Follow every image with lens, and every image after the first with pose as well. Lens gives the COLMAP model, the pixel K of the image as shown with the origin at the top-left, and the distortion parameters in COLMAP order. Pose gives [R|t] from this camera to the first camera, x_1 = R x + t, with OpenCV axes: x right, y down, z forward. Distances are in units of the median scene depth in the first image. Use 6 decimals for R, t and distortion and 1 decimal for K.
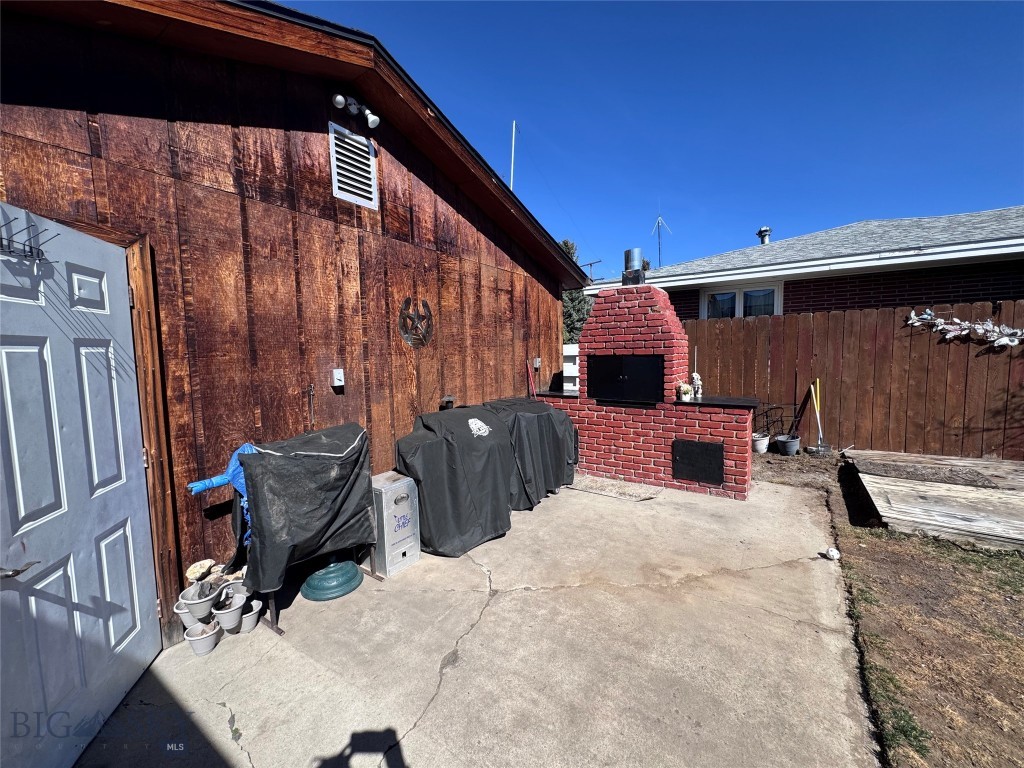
lens RADIAL K [[410.8, 0, 509.2], [0, 410.8, 379.0], [0, 0, 1]] dist [-0.002968, 0.000704]
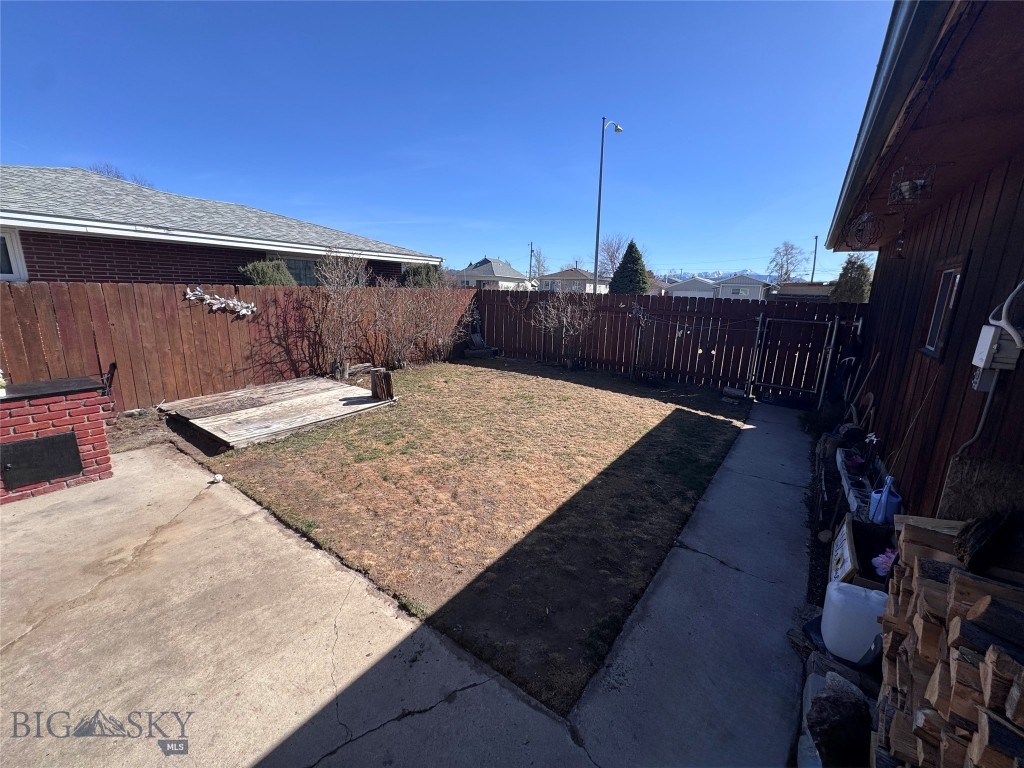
lens RADIAL K [[410.8, 0, 514.1], [0, 410.8, 380.3], [0, 0, 1]] dist [-0.002968, 0.000704]
pose [[0.021662, -0.193855, 0.980791, -0.374028], [0.046028, 0.980174, 0.192716, -0.097192], [-0.998705, 0.040969, 0.030156, -0.063651]]
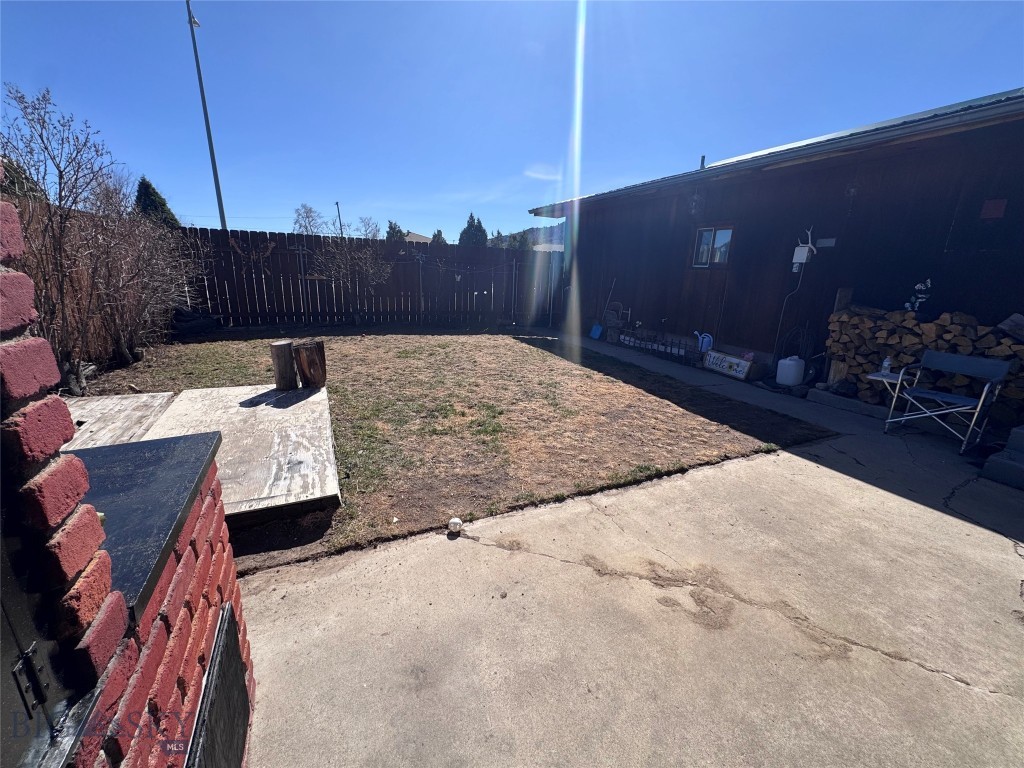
lens RADIAL K [[410.8, 0, 508.5], [0, 410.8, 384.9], [0, 0, 1]] dist [-0.002968, 0.000704]
pose [[-0.861399, -0.146863, 0.486234, 0.246911], [0.020537, 0.946433, 0.322246, -0.065041], [-0.507514, 0.287568, -0.812240, 1.083096]]
